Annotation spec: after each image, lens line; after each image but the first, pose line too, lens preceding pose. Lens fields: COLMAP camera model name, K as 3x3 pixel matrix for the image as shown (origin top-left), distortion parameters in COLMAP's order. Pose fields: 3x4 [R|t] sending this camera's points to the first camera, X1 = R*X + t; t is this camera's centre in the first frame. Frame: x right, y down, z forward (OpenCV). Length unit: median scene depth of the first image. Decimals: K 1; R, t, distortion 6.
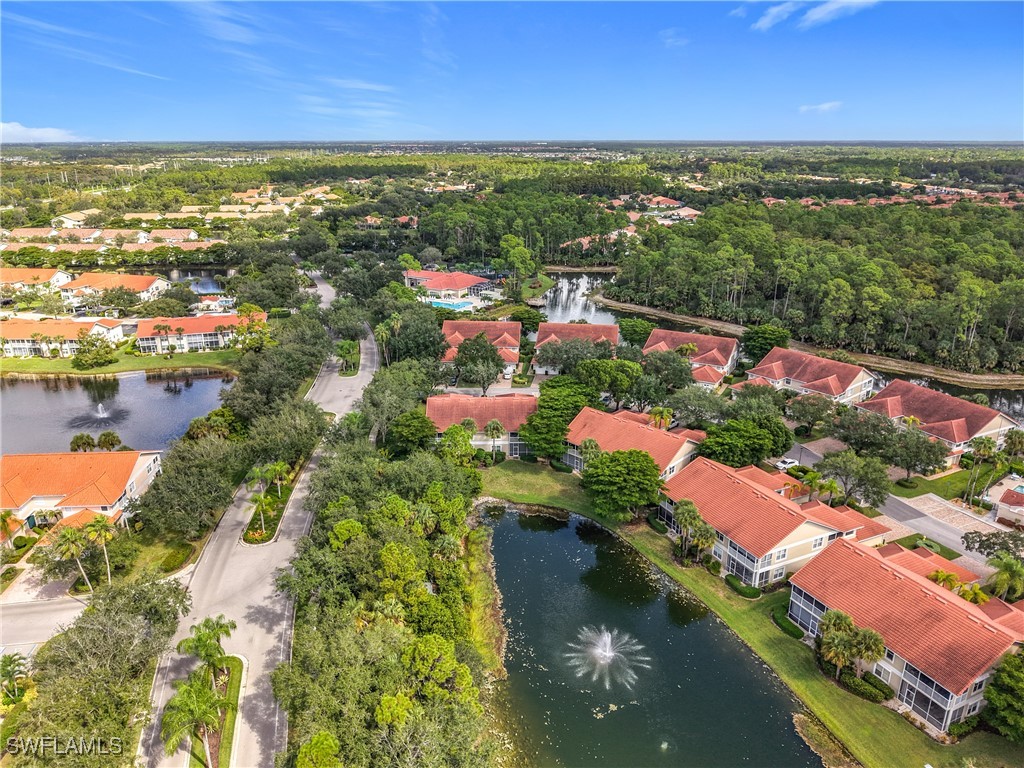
lens RADIAL K [[710.2, 0, 512.0], [0, 710.2, 384.0], [0, 0, 1]] dist [0.002116, -0.000019]
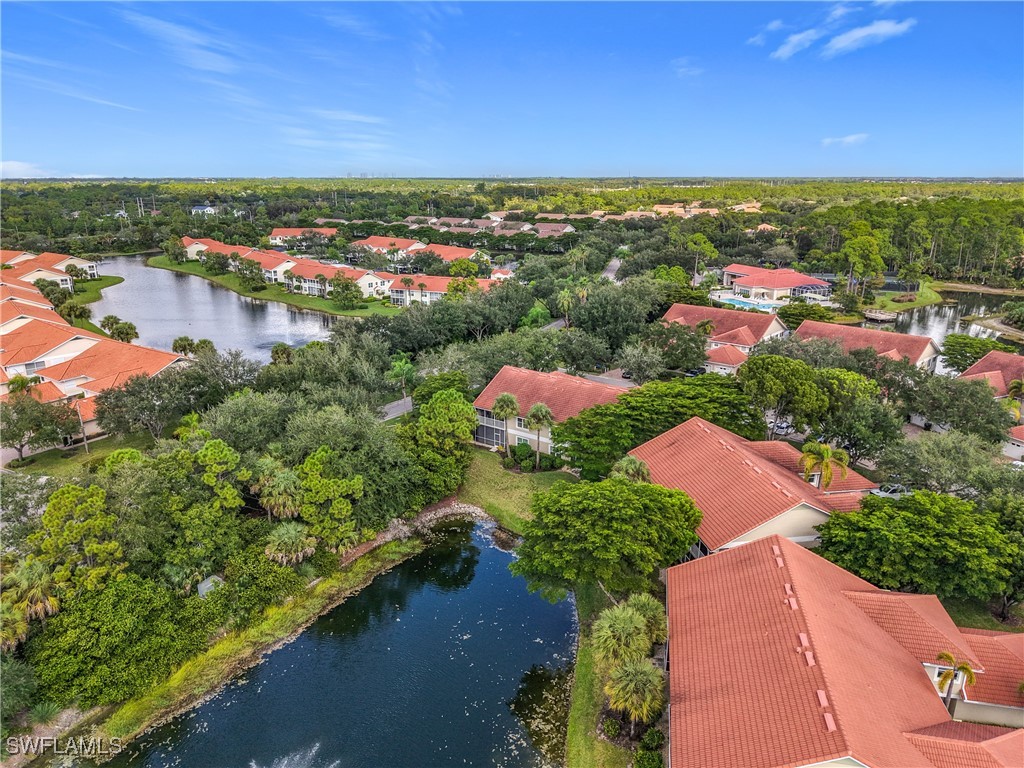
lens RADIAL K [[710.2, 0, 512.0], [0, 710.2, 384.0], [0, 0, 1]] dist [0.002116, -0.000019]
pose [[0.801051, 0.167883, -0.574572, 0.216568], [-0.193569, 0.980944, 0.016752, 0.016799], [0.566435, 0.097800, 0.818283, 0.285347]]
